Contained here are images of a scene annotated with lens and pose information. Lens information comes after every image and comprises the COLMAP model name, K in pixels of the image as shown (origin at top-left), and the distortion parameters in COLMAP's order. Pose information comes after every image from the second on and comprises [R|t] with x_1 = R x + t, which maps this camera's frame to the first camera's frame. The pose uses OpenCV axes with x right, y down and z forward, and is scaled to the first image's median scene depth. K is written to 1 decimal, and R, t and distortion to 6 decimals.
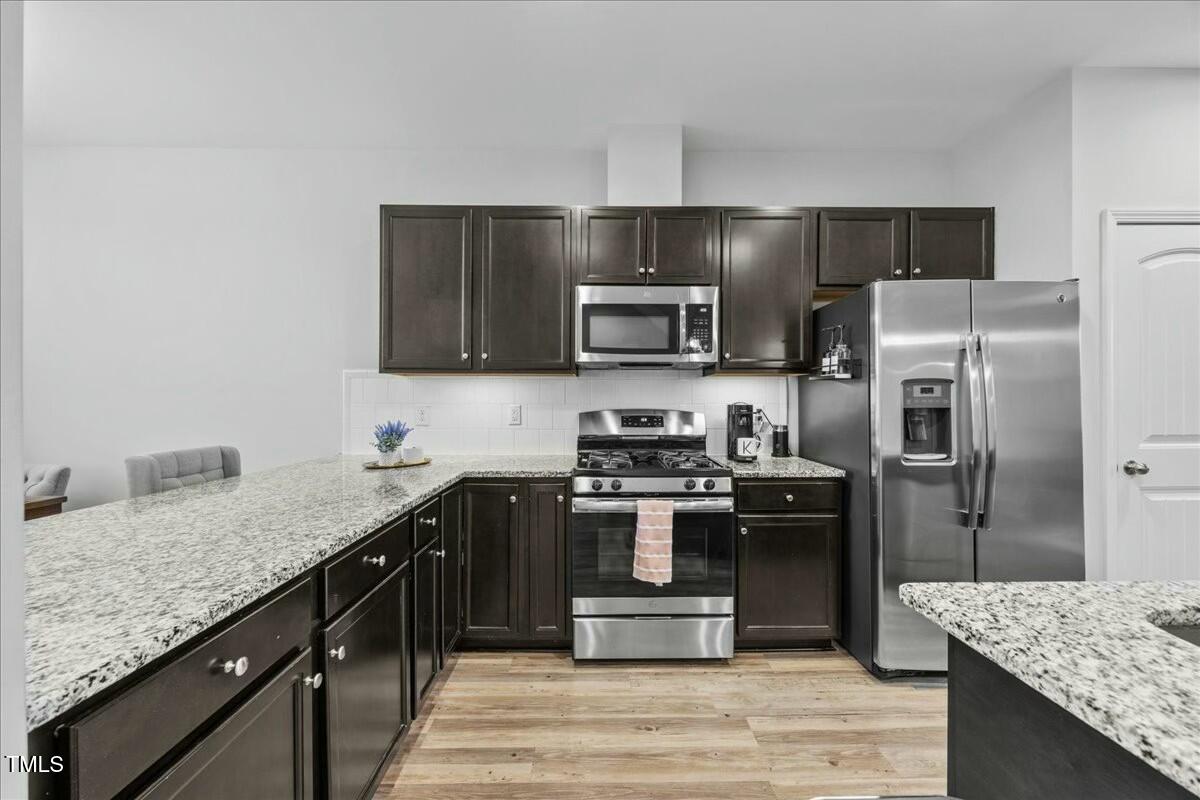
lens RADIAL K [[459.5, 0, 598.6], [0, 459.5, 402.3], [0, 0, 1]] dist [-0.005761, 0.000517]
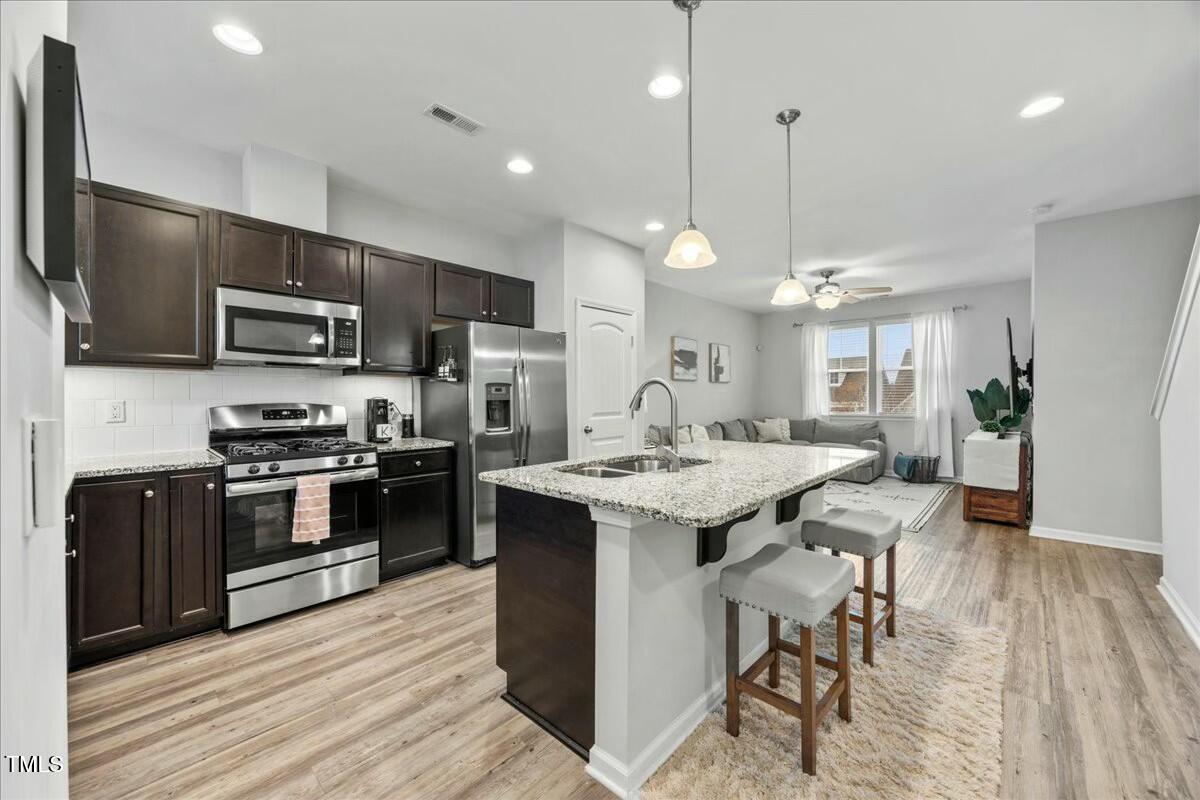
lens RADIAL K [[459.5, 0, 602.0], [0, 459.5, 399.7], [0, 0, 1]] dist [-0.005761, 0.000517]
pose [[0.685420, -0.005678, 0.728126, -0.233639], [0.002065, 0.999981, 0.005853, 0.001477], [-0.728145, -0.002508, 0.685418, -0.403084]]
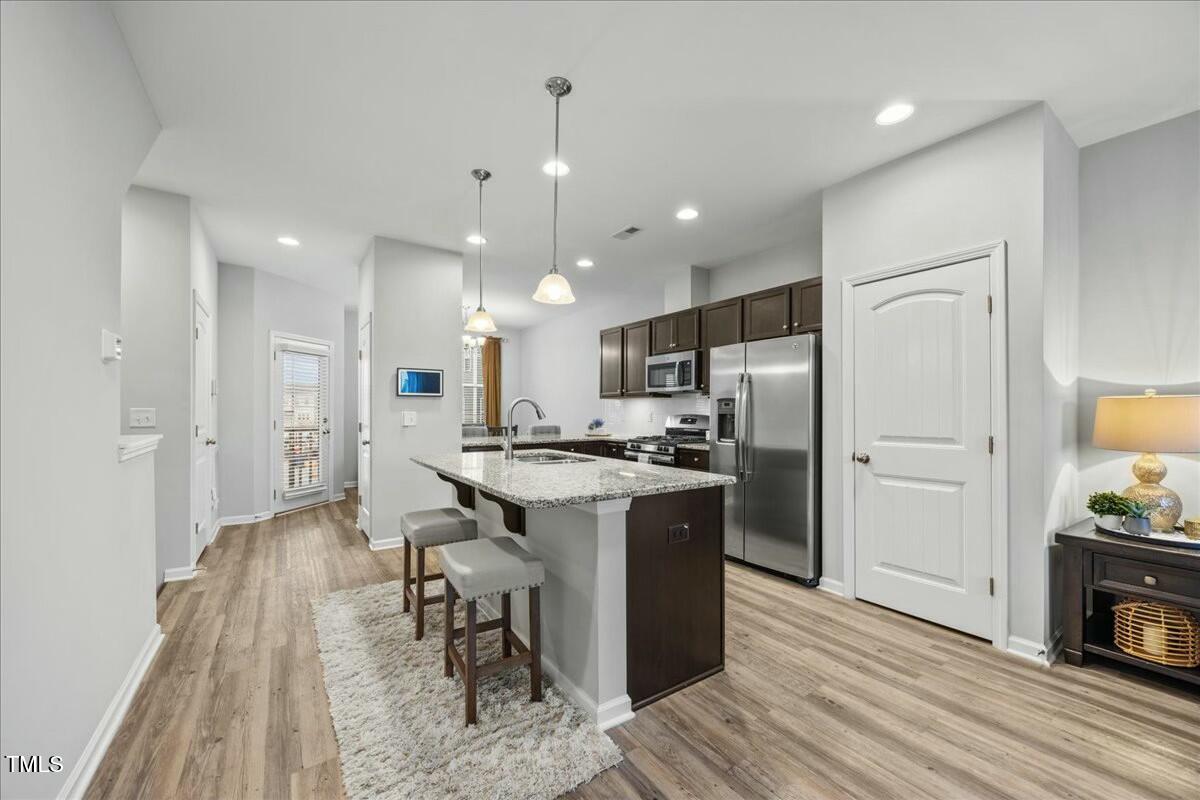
lens RADIAL K [[459.5, 0, 603.3], [0, 459.5, 409.0], [0, 0, 1]] dist [-0.005761, 0.000517]
pose [[0.558243, -0.001747, -0.829676, 1.810844], [-0.002410, 0.999990, -0.003727, 0.000953], [0.829674, 0.004080, 0.558233, -0.423660]]
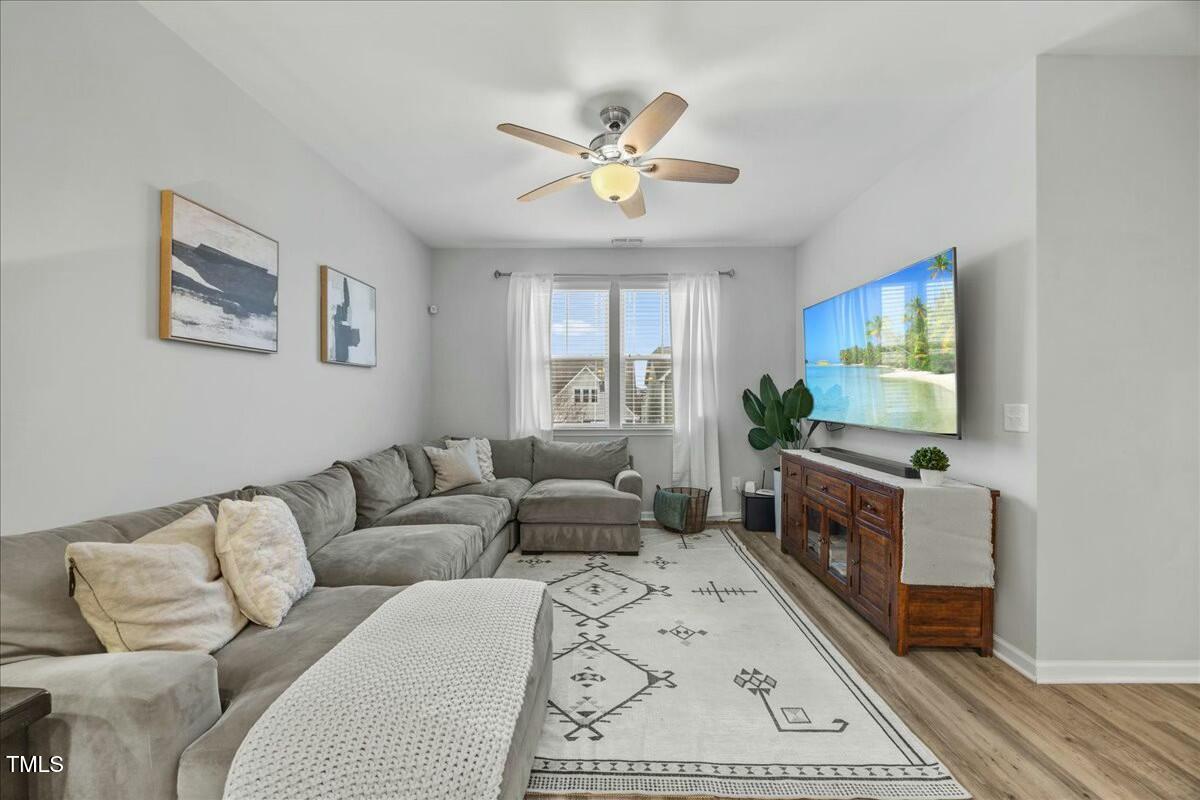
lens RADIAL K [[459.5, 0, 604.1], [0, 459.5, 397.4], [0, 0, 1]] dist [-0.005761, 0.000517]
pose [[0.020419, 0.003835, 0.999784, 1.435495], [-0.000520, 0.999993, -0.003825, 0.002918], [-0.999791, -0.000442, 0.020421, 0.472775]]
